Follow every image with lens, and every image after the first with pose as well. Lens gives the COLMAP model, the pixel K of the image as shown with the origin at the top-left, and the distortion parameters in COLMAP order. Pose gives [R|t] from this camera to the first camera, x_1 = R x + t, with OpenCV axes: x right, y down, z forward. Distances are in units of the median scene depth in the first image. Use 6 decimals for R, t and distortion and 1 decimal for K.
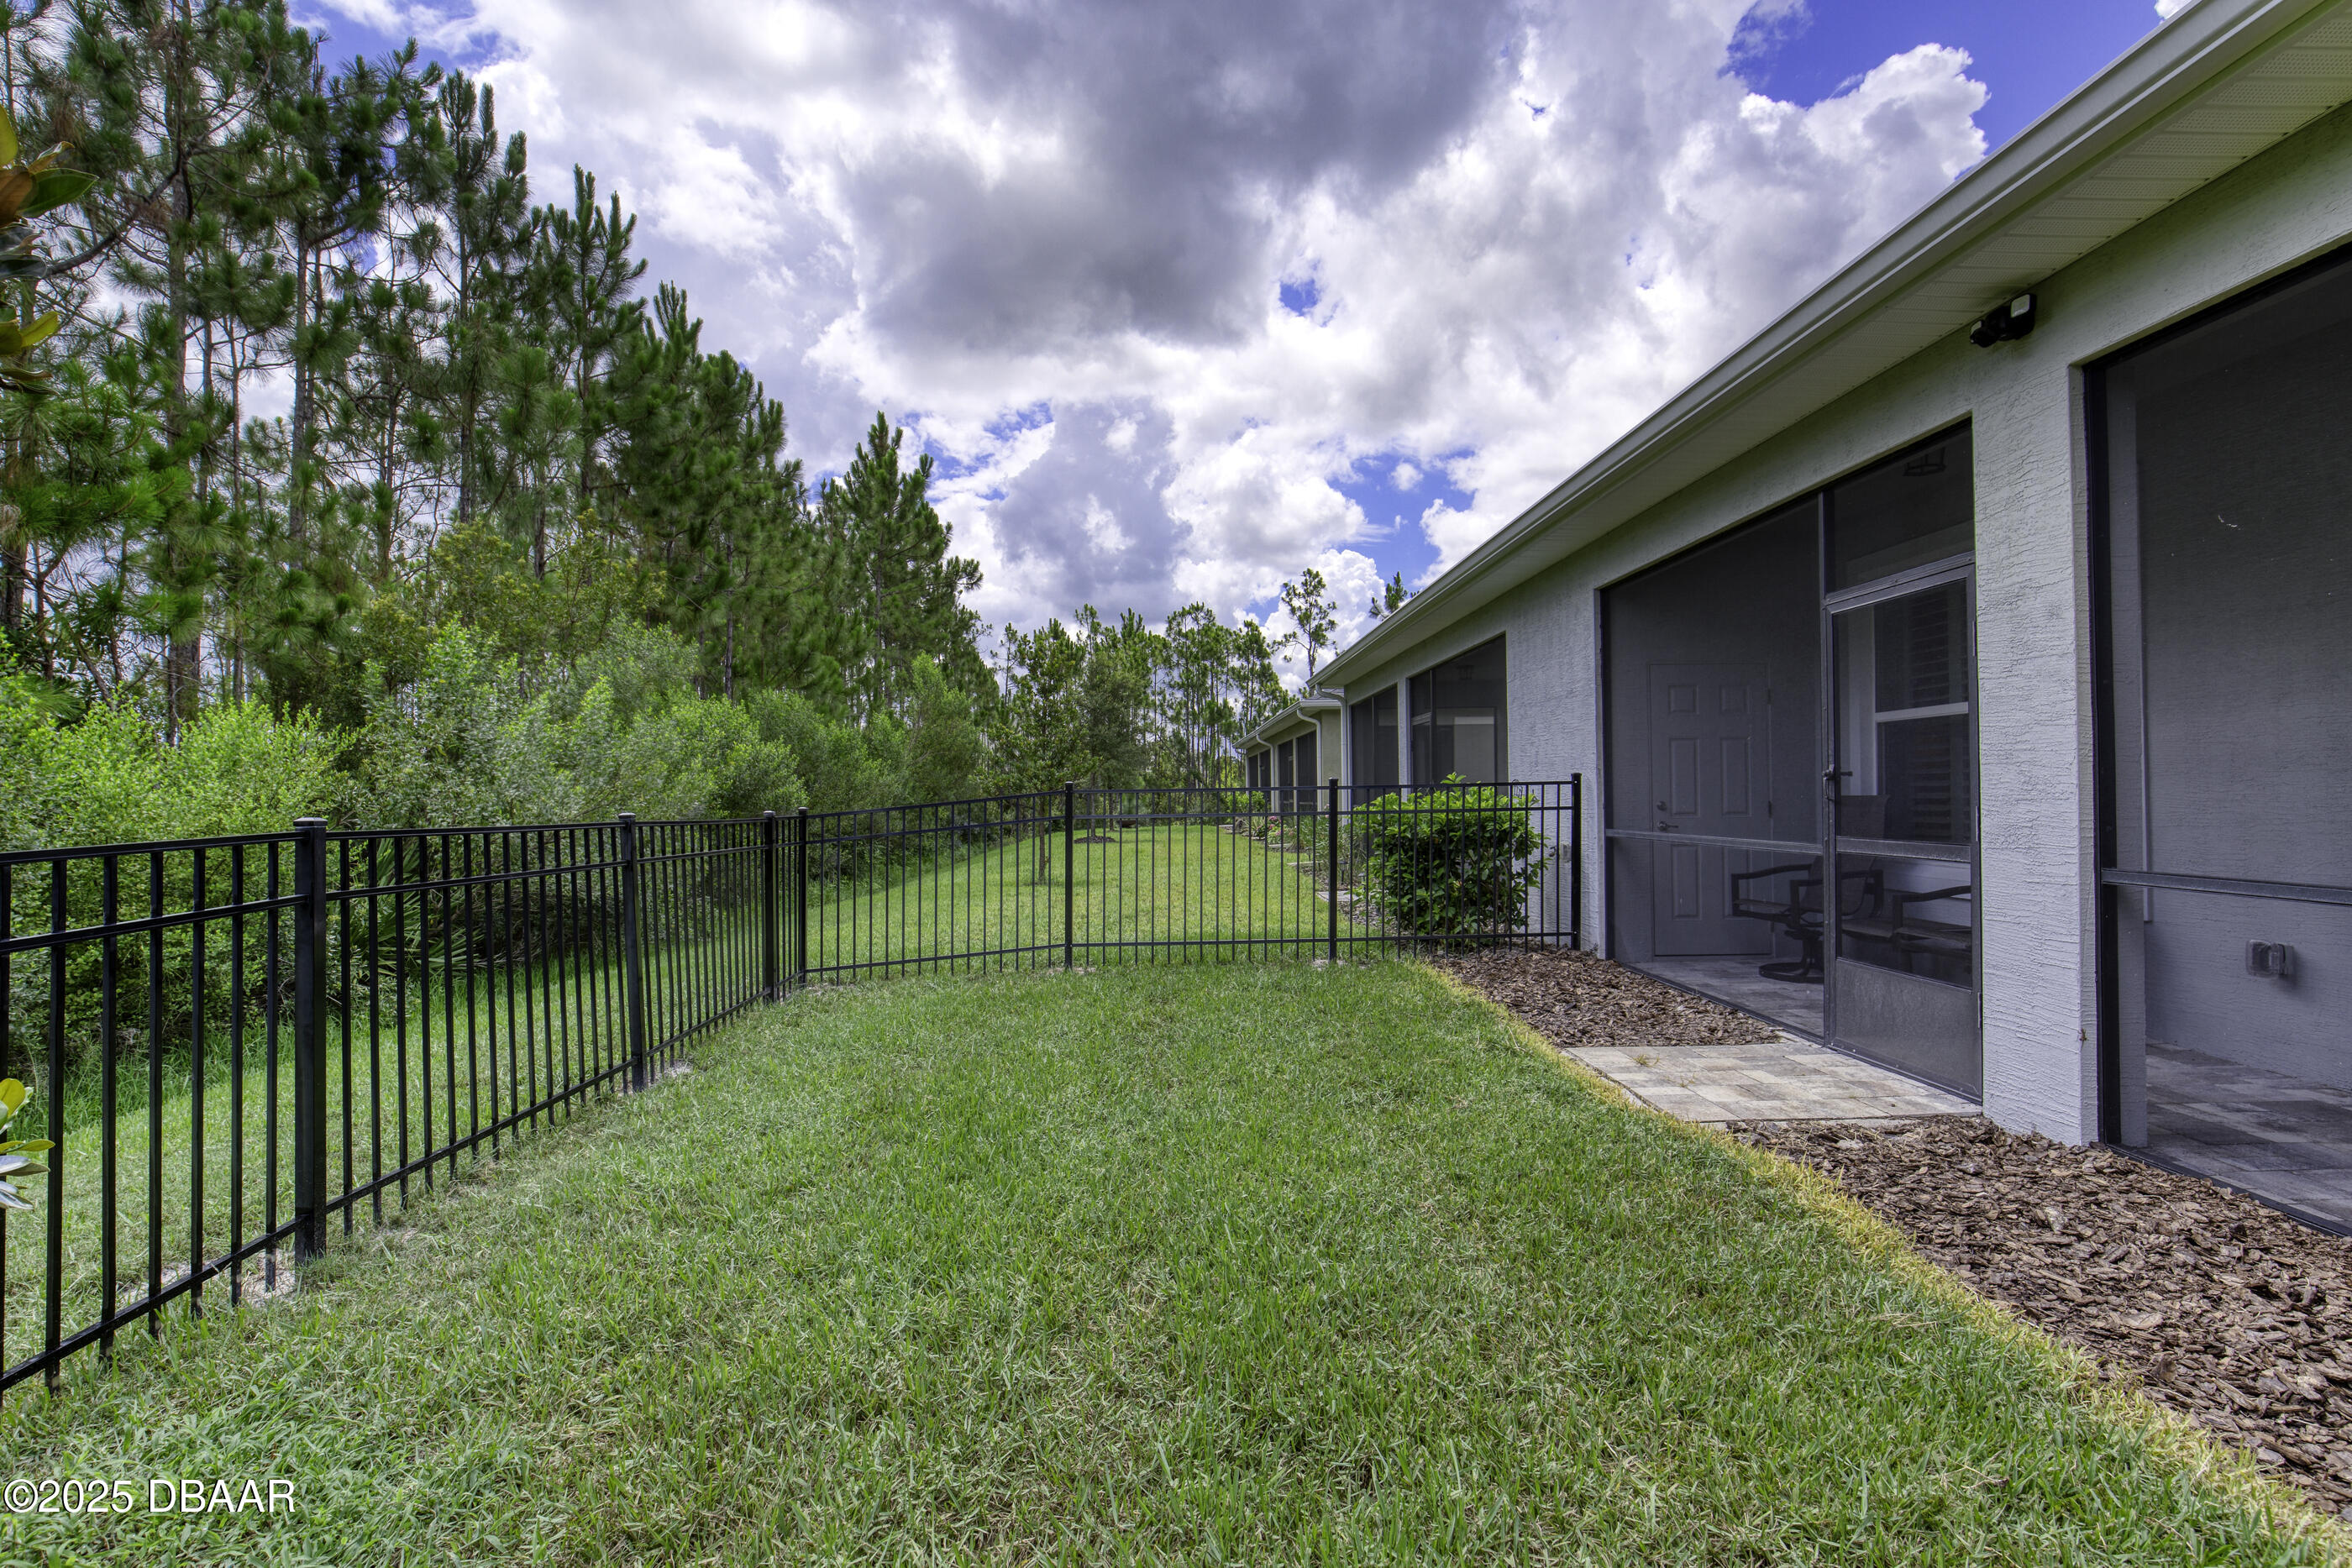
lens RADIAL K [[1087.0, 0, 1176.0], [0, 1087.0, 784.0], [0, 0, 1]] dist [0.022629, 0.000011]
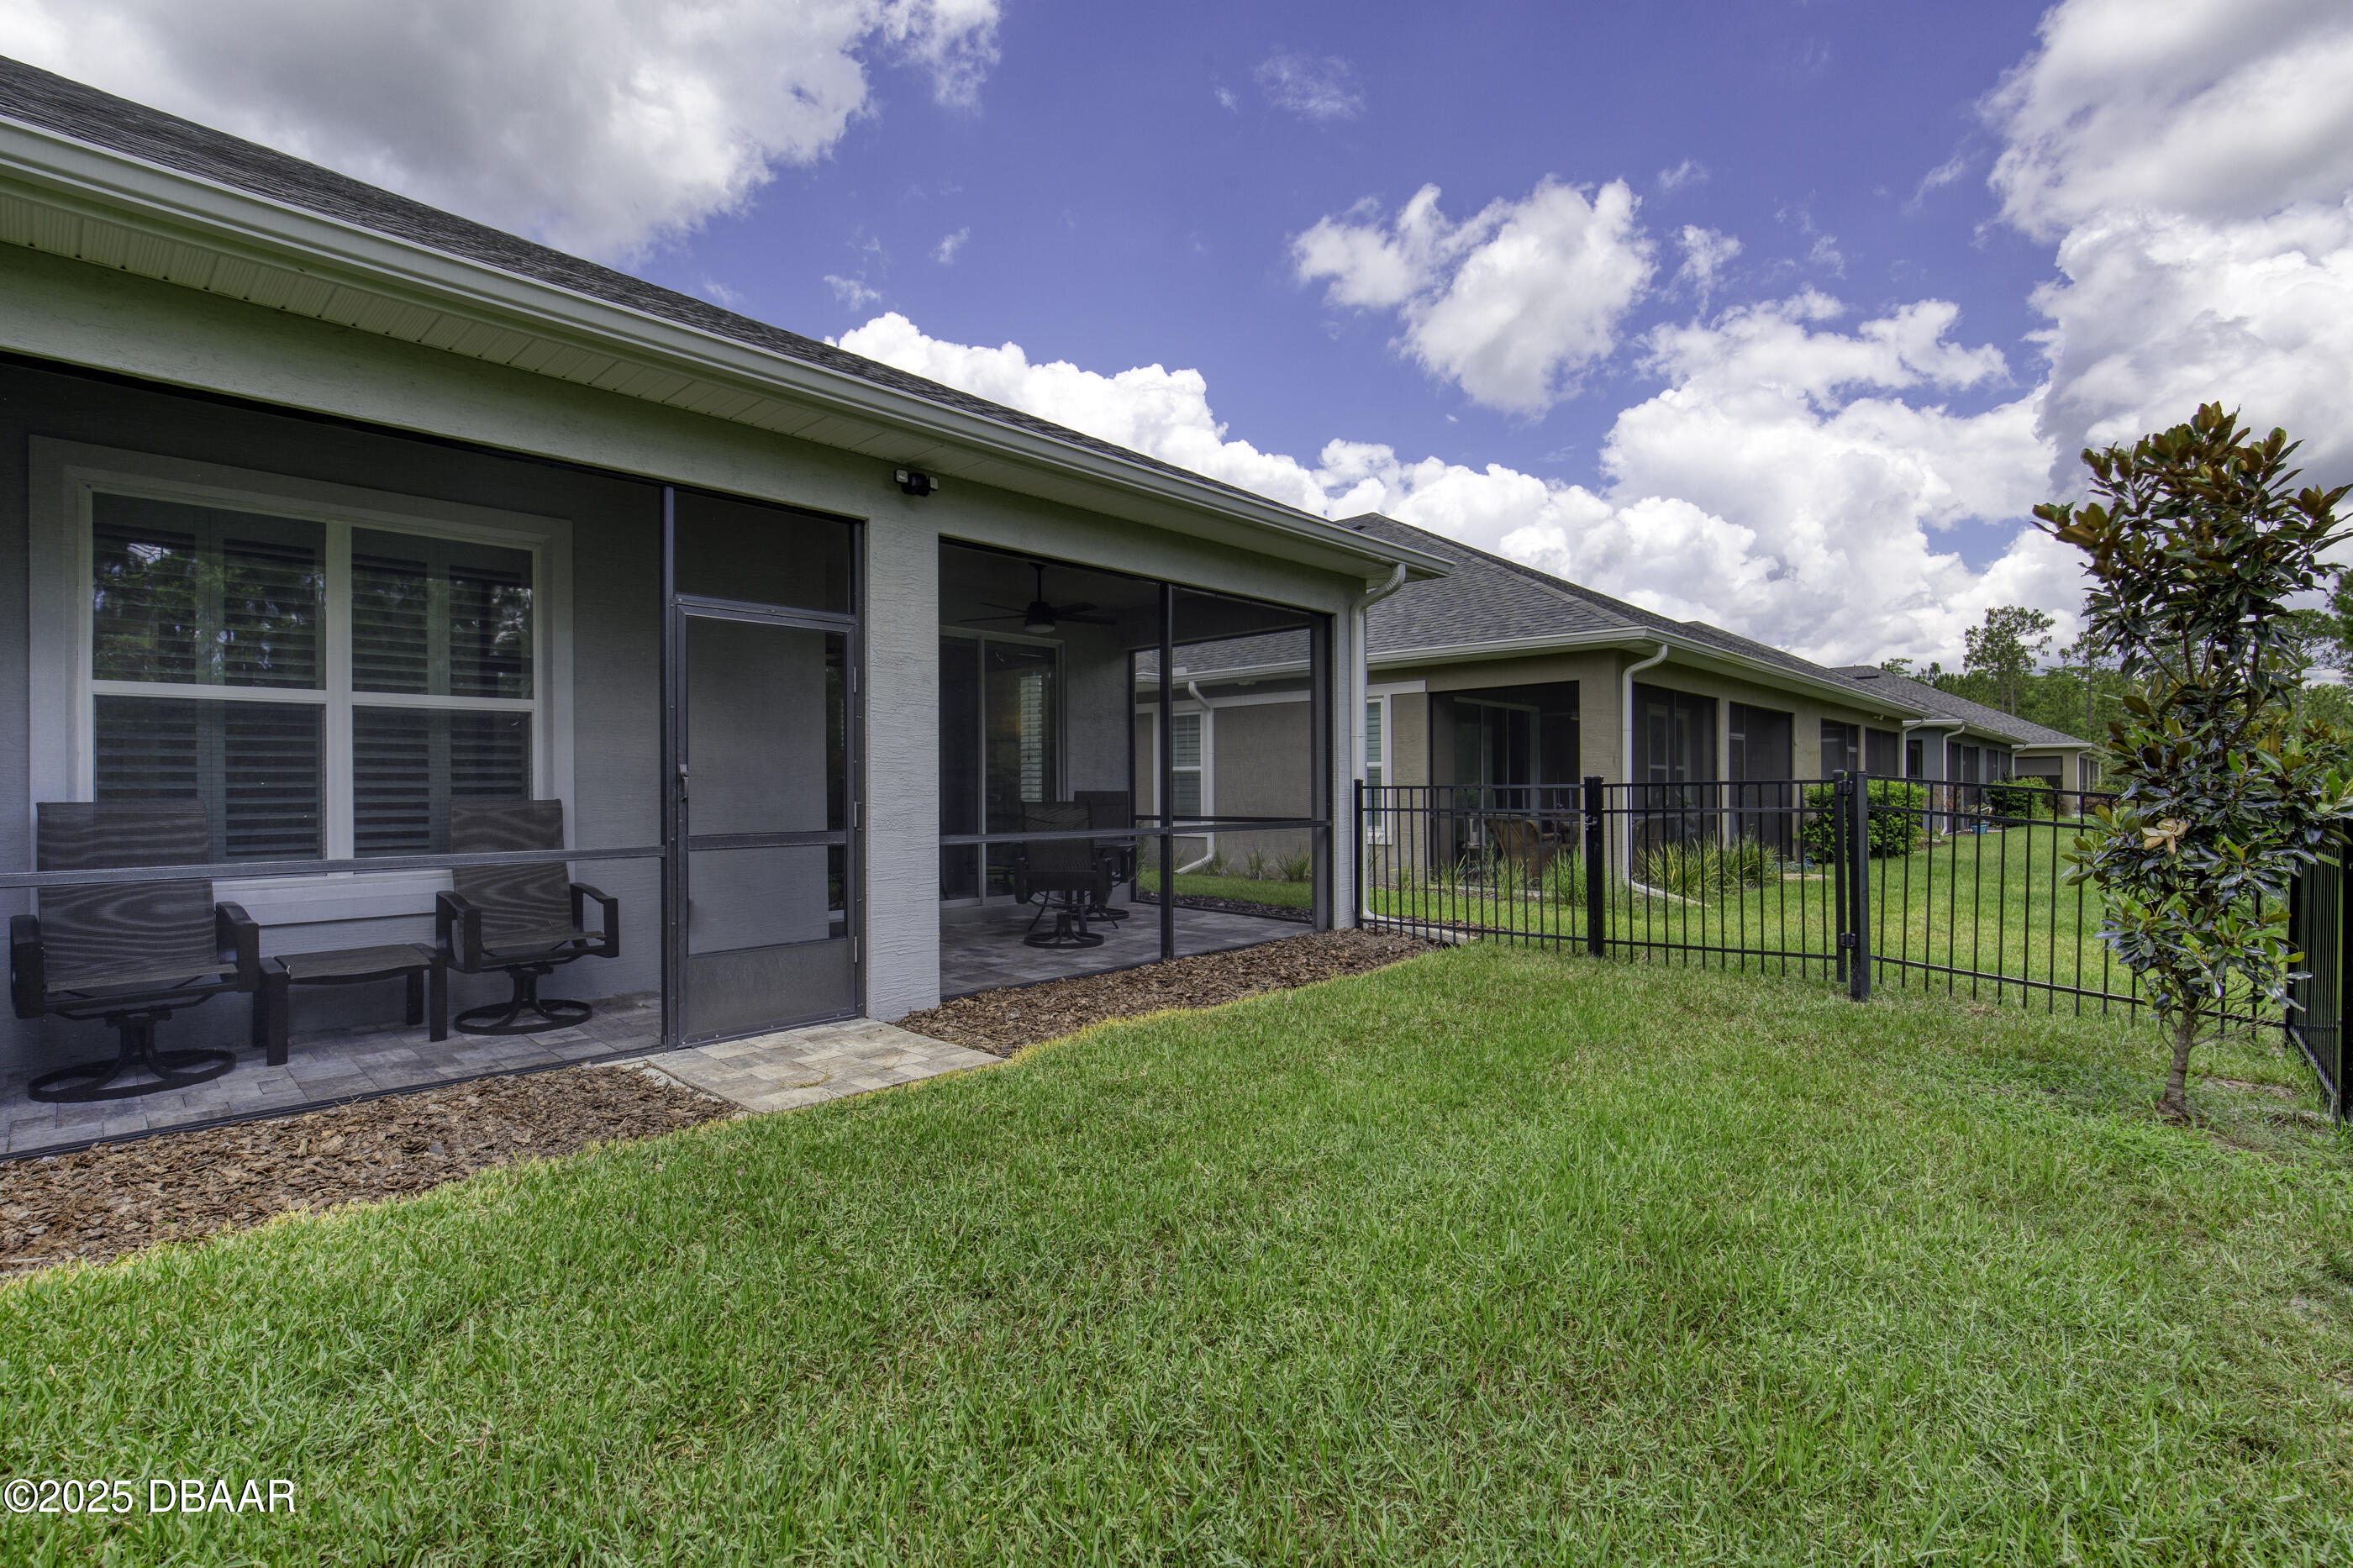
lens RADIAL K [[1037.0, 0, 1064.8], [0, 1037.0, 784.3], [0, 0, 1]] dist [-0.000165, 0.025648]
pose [[-0.684720, 0.008990, 0.728750, -0.141958], [0.003364, 0.999952, -0.009175, 0.003749], [-0.728798, -0.003831, -0.684718, 0.615168]]
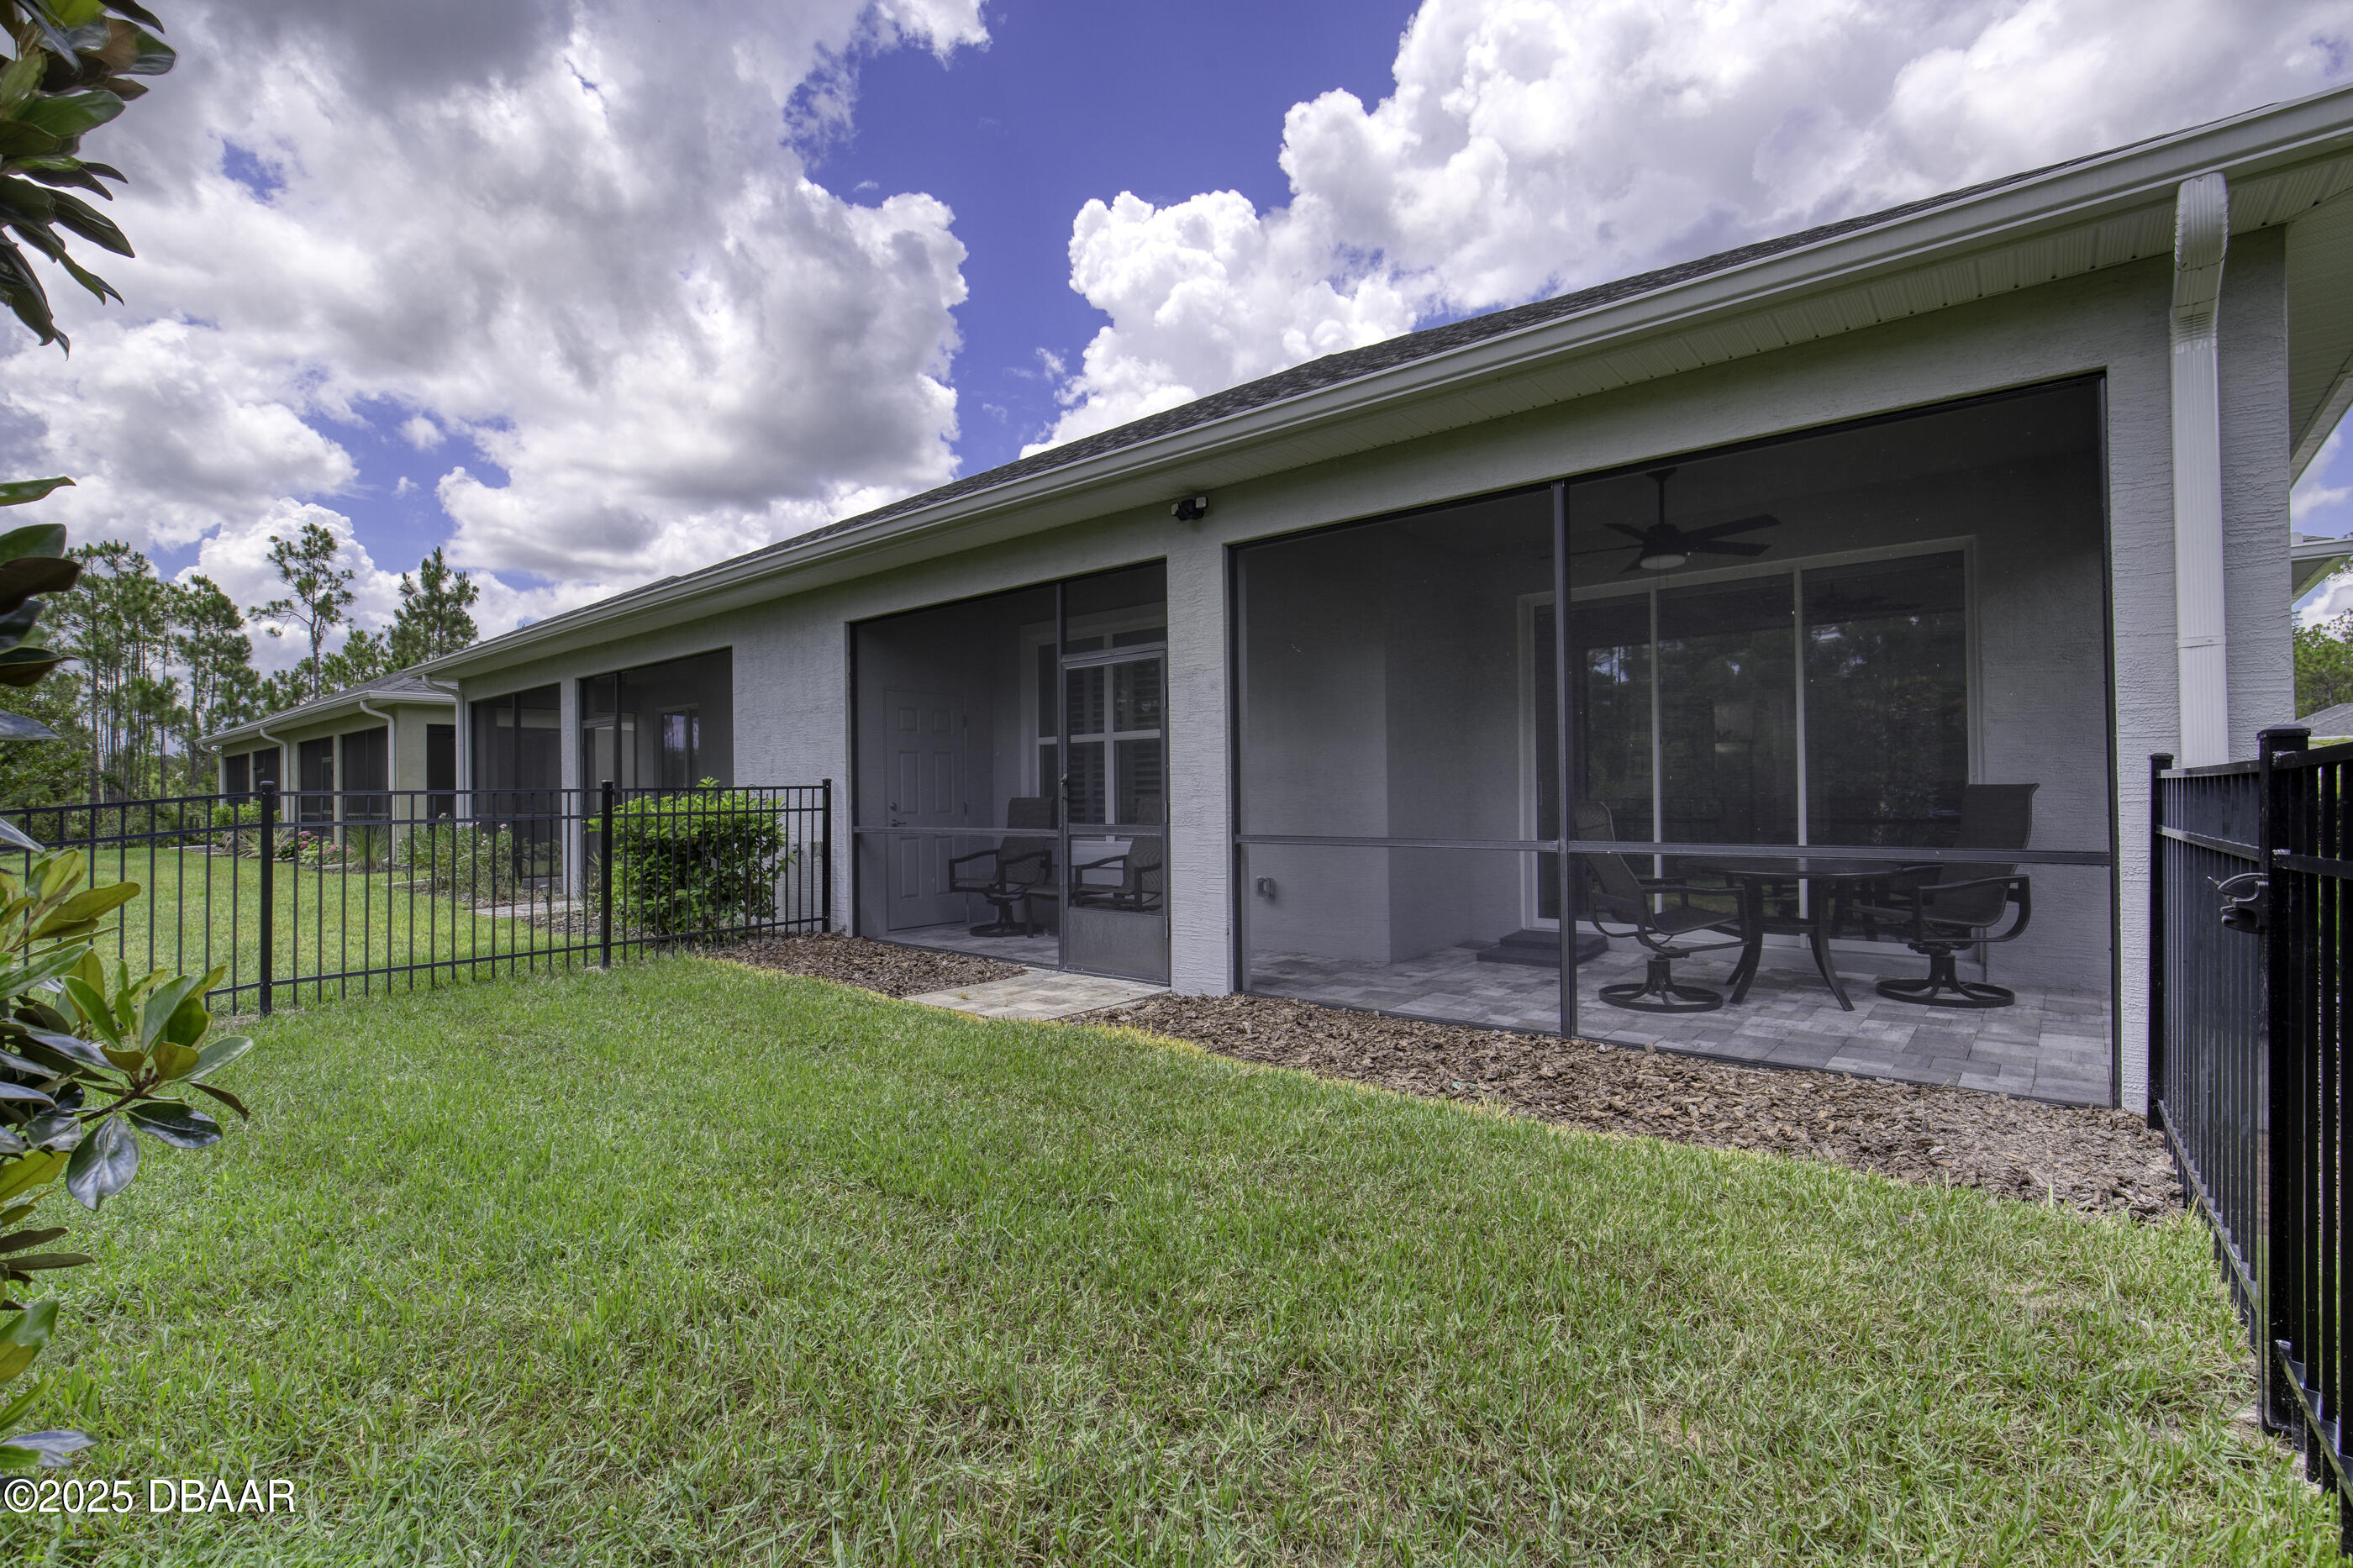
lens RADIAL K [[1085.1, 0, 1169.6], [0, 1085.1, 790.1], [0, 0, 1]] dist [-0.020470, 0.006681]
pose [[0.671987, 0.005292, 0.740544, -0.158293], [-0.002953, 0.999986, -0.004466, 0.004071], [-0.740557, 0.000814, 0.671993, -0.023070]]
